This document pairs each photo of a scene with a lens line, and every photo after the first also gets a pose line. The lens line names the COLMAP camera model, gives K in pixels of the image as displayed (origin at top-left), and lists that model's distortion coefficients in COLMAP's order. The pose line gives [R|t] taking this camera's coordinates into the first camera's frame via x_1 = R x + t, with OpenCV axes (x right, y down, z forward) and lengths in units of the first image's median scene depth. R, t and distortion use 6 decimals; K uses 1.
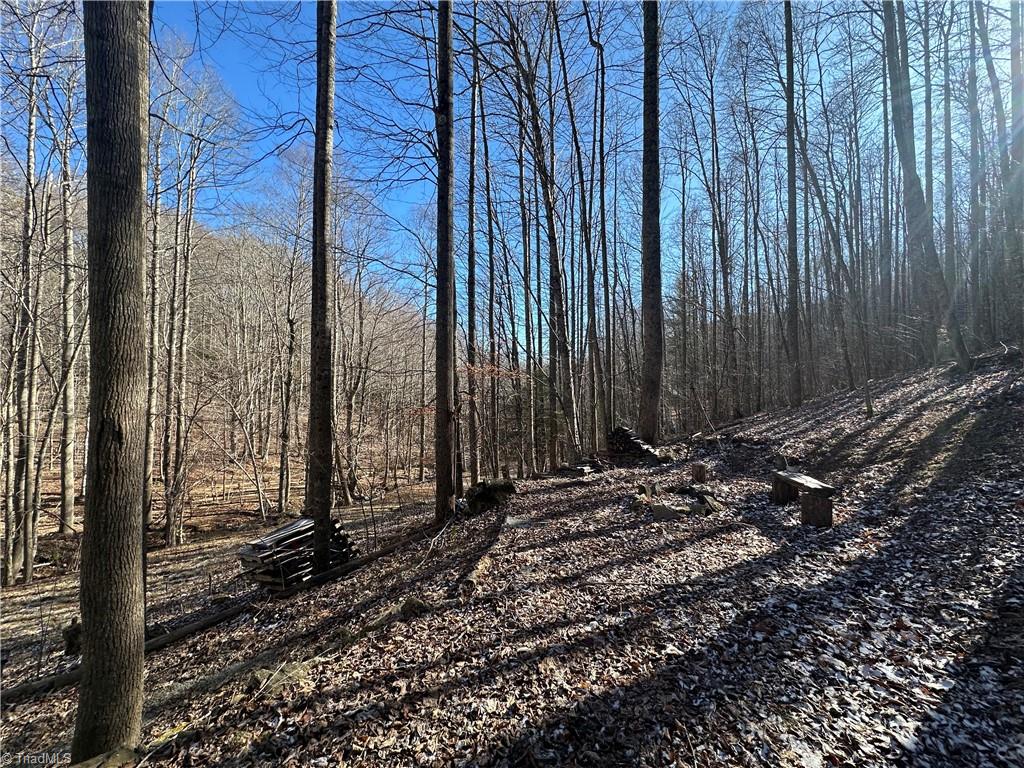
lens RADIAL K [[407.2, 0, 513.2], [0, 407.2, 385.3], [0, 0, 1]] dist [-0.002135, -0.000076]
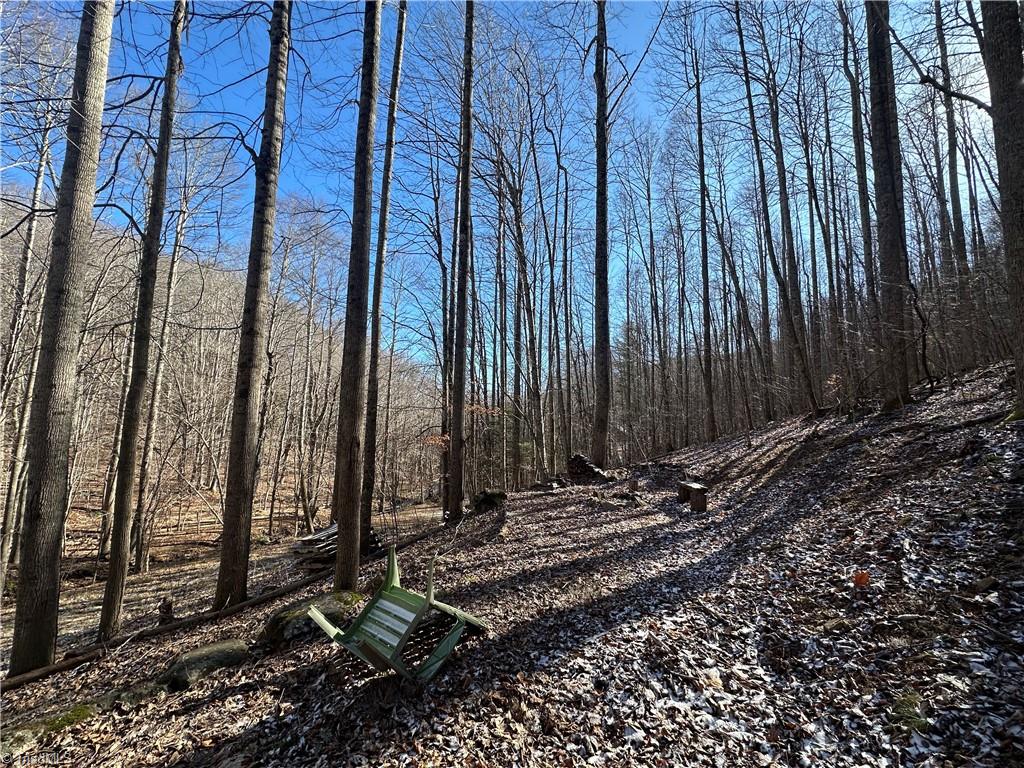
lens RADIAL K [[407.2, 0, 513.2], [0, 407.2, 385.3], [0, 0, 1]] dist [-0.002135, -0.000076]
pose [[0.992928, 0.030538, 0.114723, -0.148863], [-0.020887, 0.996212, -0.084410, -0.007492], [-0.116866, 0.081417, 0.989805, -0.424708]]
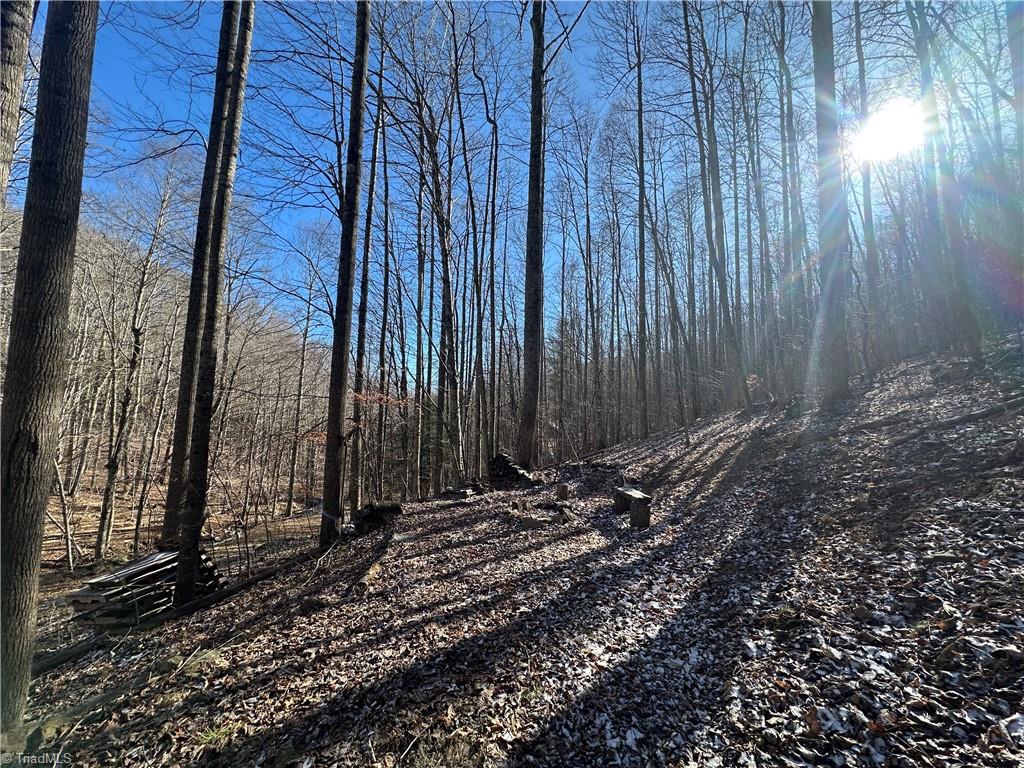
lens RADIAL K [[407.2, 0, 513.2], [0, 407.2, 385.3], [0, 0, 1]] dist [-0.002135, -0.000076]
pose [[0.961798, 0.050772, 0.269012, -0.018898], [-0.030514, 0.996411, -0.078962, 0.003237], [-0.272055, 0.067736, 0.959895, -0.133275]]
